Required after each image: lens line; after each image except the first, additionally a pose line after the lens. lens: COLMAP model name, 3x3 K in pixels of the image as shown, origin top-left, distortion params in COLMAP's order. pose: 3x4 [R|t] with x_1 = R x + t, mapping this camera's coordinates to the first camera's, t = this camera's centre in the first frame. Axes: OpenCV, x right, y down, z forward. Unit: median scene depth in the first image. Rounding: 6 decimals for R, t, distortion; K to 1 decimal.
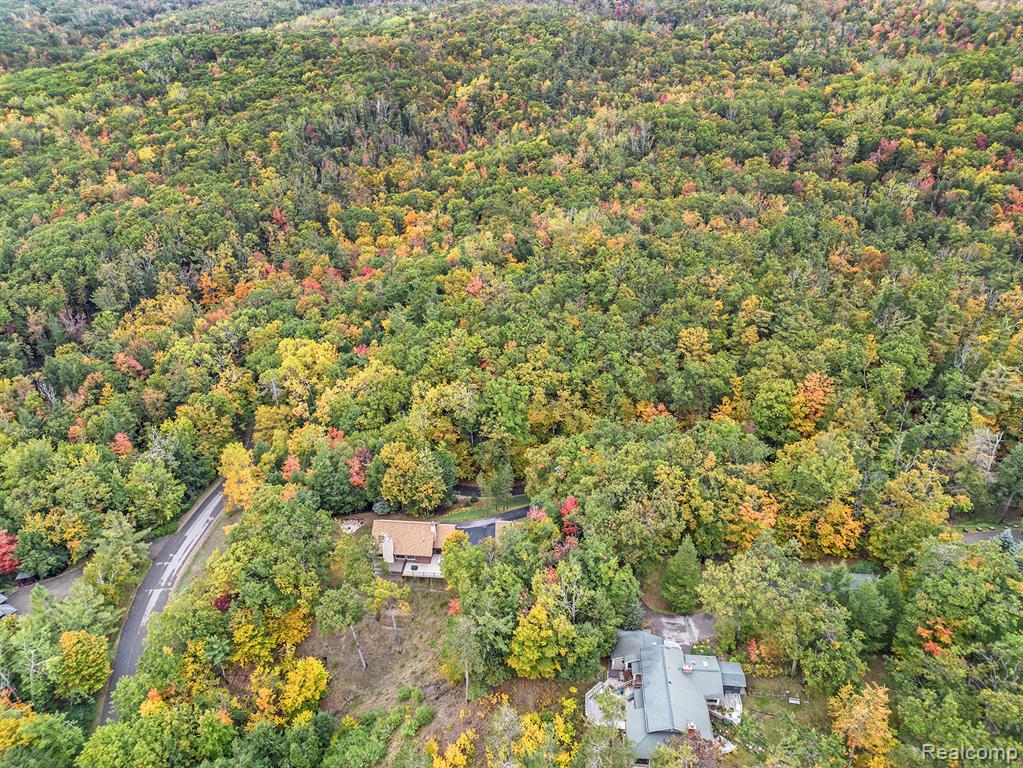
lens RADIAL K [[720.5, 0, 511.5], [0, 720.5, 384.0], [0, 0, 1]] dist [0.069036, -0.053309]
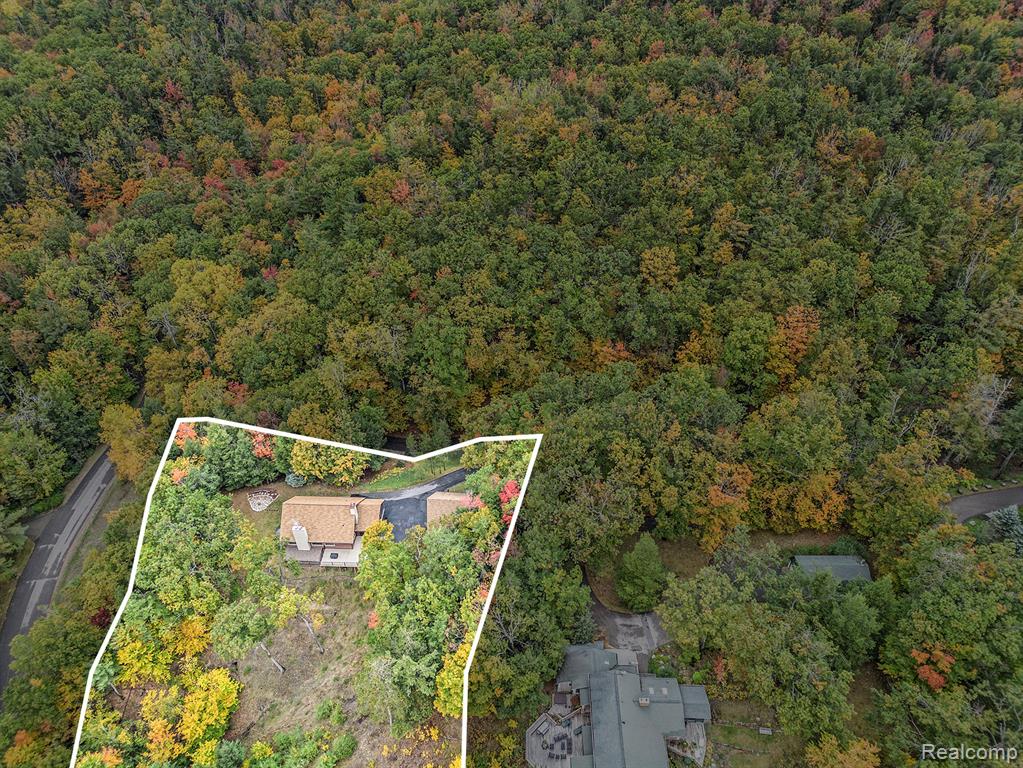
lens RADIAL K [[720.5, 0, 511.5], [0, 720.5, 384.0], [0, 0, 1]] dist [0.069036, -0.053309]
pose [[0.998521, -0.035309, 0.041353, 0.040625], [0.026663, 0.980726, 0.193559, -0.091392], [-0.047390, -0.192170, 0.980217, 0.152850]]
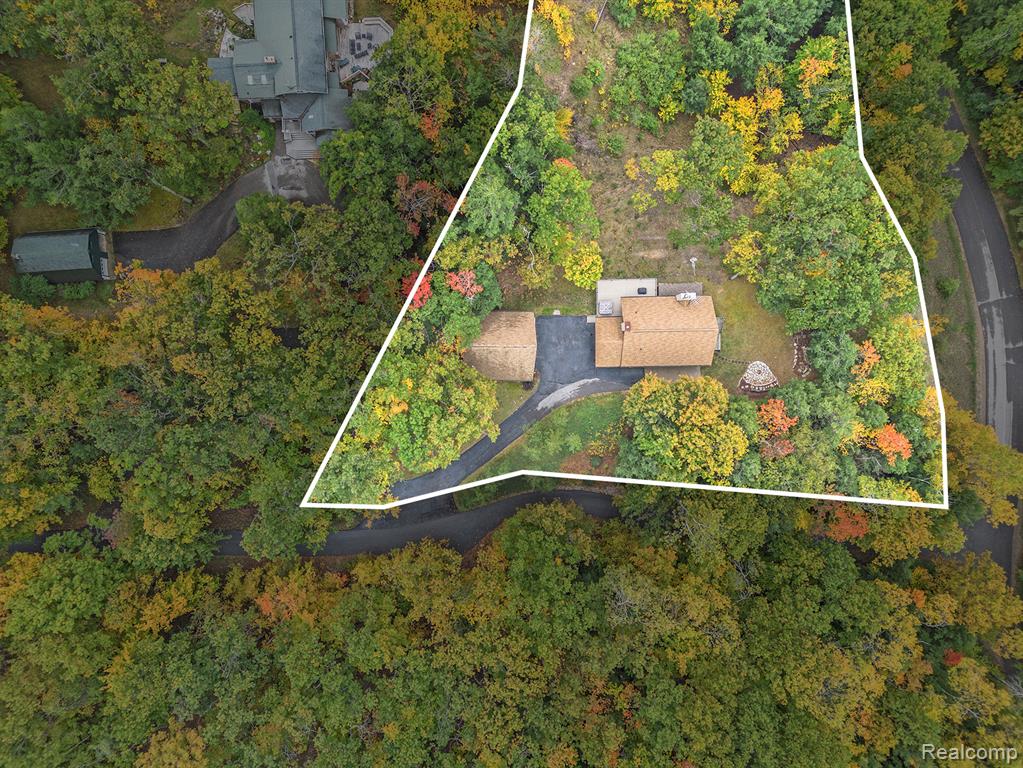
lens RADIAL K [[720.5, 0, 511.5], [0, 720.5, 384.0], [0, 0, 1]] dist [0.069036, -0.053309]
pose [[-0.992082, 0.119008, 0.040118, -0.017535], [-0.030481, -0.538058, 0.842356, -0.343150], [0.121833, 0.834464, 0.537425, 0.565077]]
